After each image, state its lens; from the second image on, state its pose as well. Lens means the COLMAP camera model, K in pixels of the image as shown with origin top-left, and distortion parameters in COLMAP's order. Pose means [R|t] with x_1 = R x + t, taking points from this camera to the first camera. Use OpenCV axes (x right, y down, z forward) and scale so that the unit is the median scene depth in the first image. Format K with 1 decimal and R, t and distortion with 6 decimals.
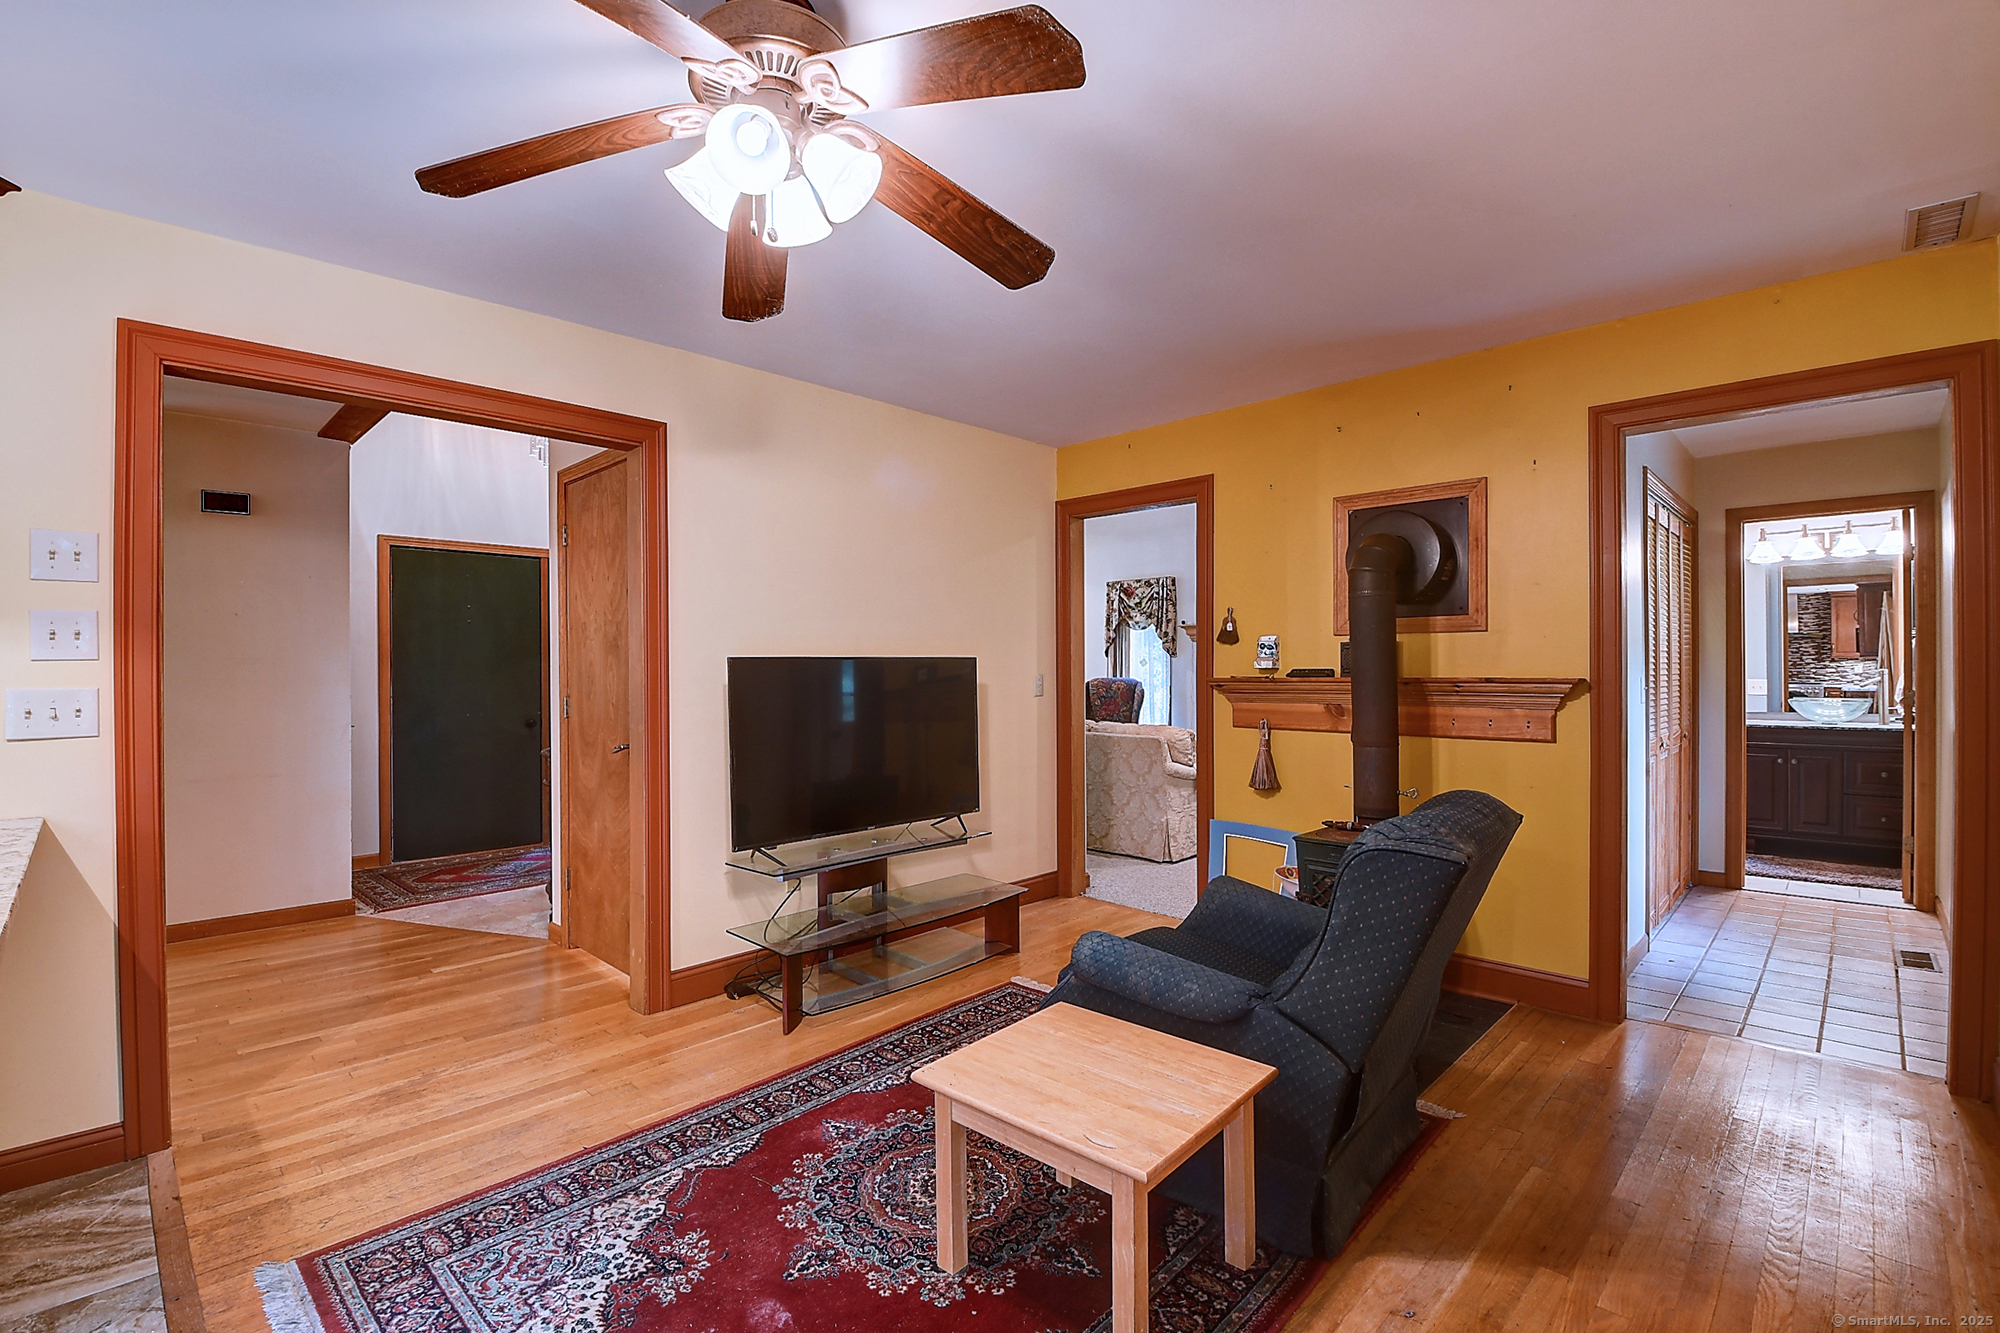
lens RADIAL K [[891.6, 0, 982.7], [0, 891.6, 660.5], [0, 0, 1]] dist [-0.010097, -0.003336]
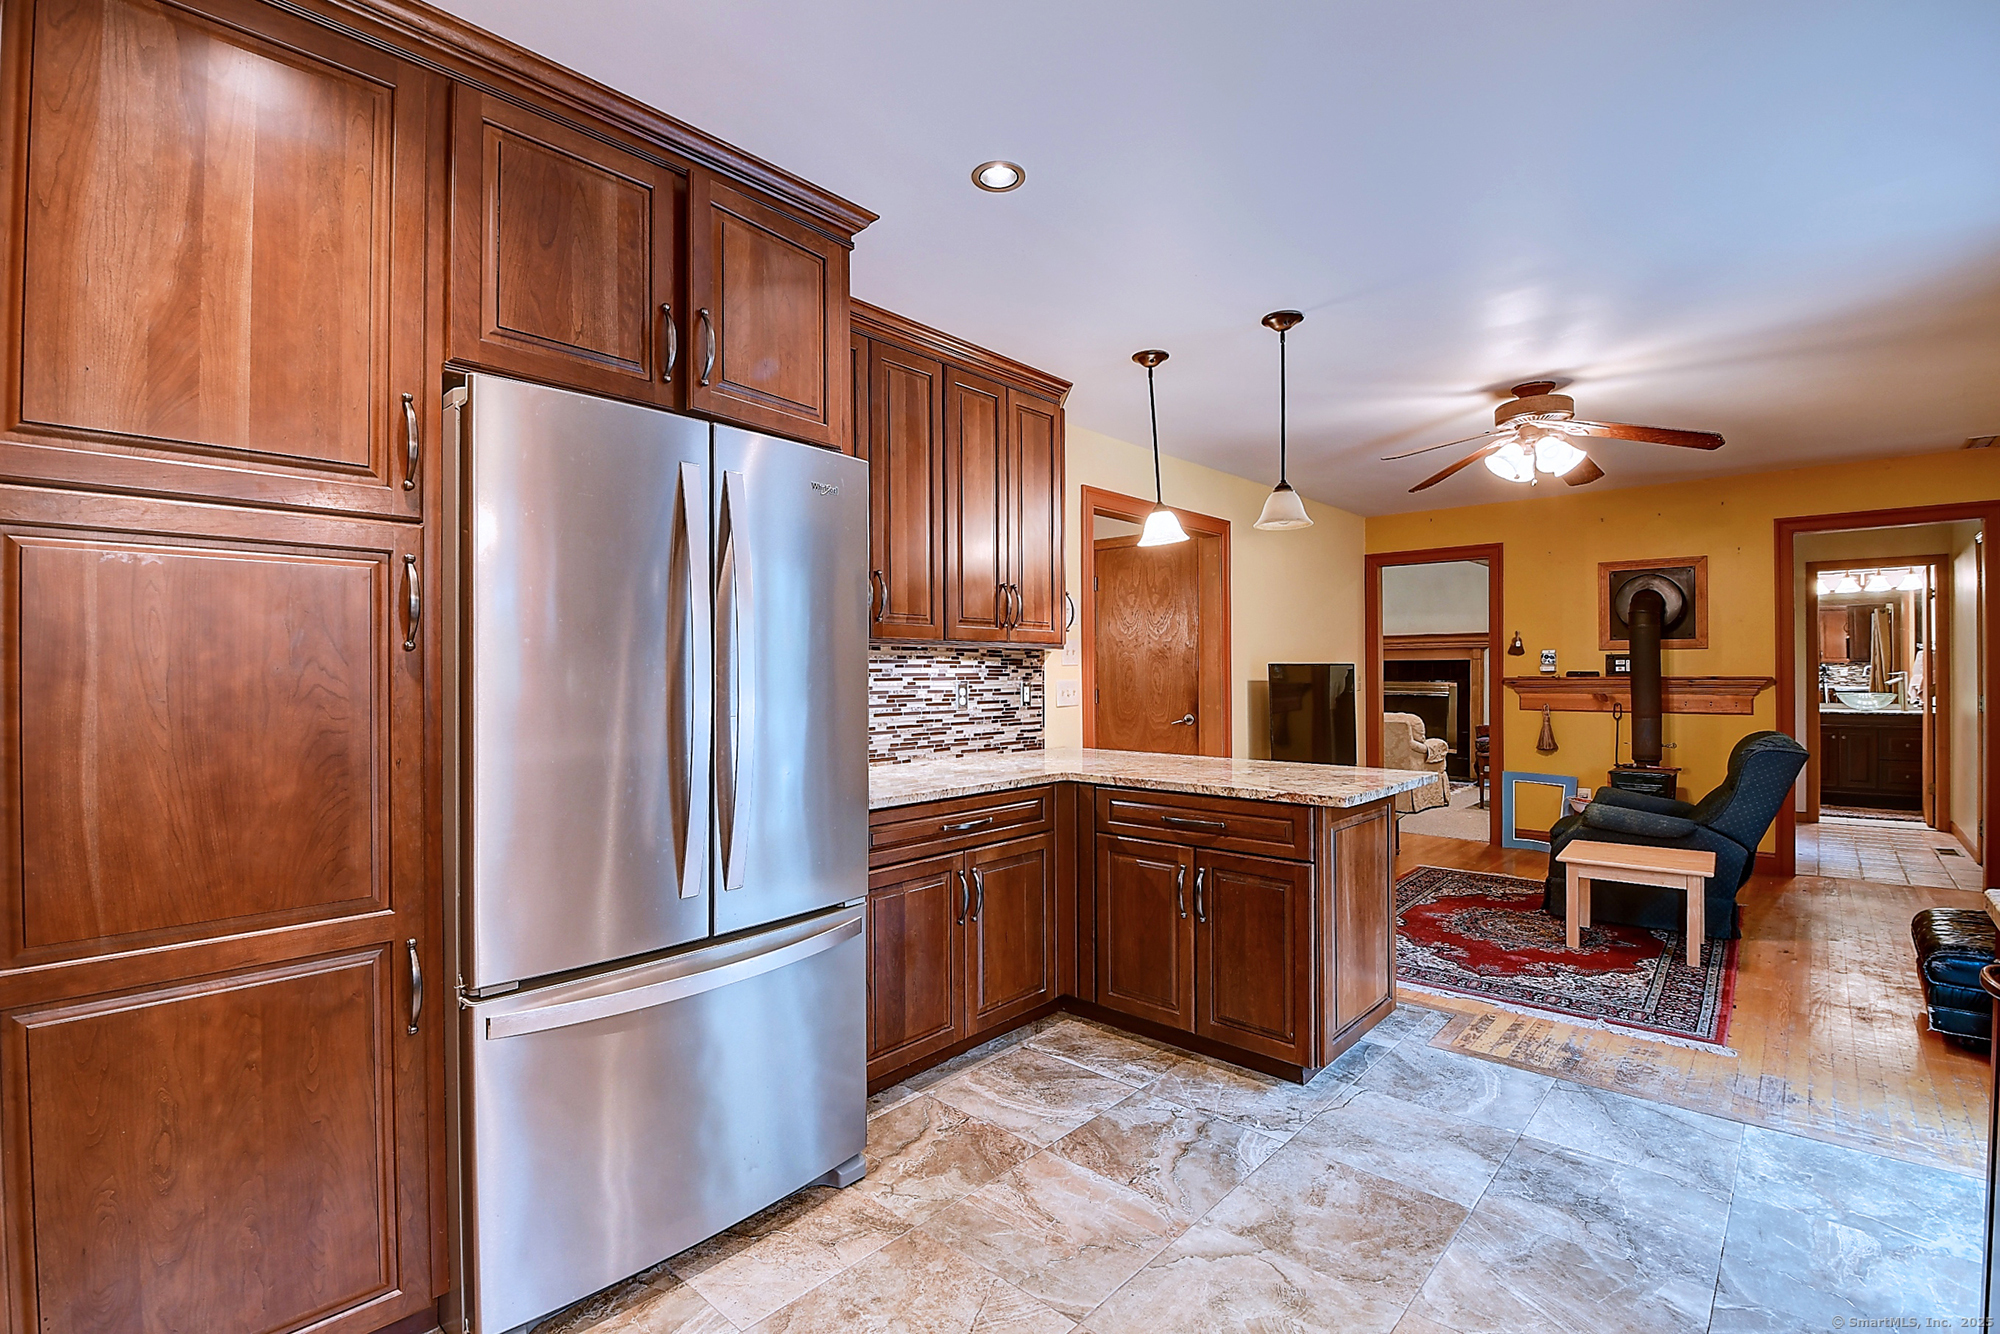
lens RADIAL K [[891.6, 0, 1010.7], [0, 891.6, 663.9], [0, 0, 1]] dist [-0.010097, -0.003336]
pose [[0.998971, 0.000266, 0.045349, -0.691243], [-0.000216, 0.999999, -0.001114, -0.002004], [-0.045349, 0.001103, 0.998971, -0.506277]]
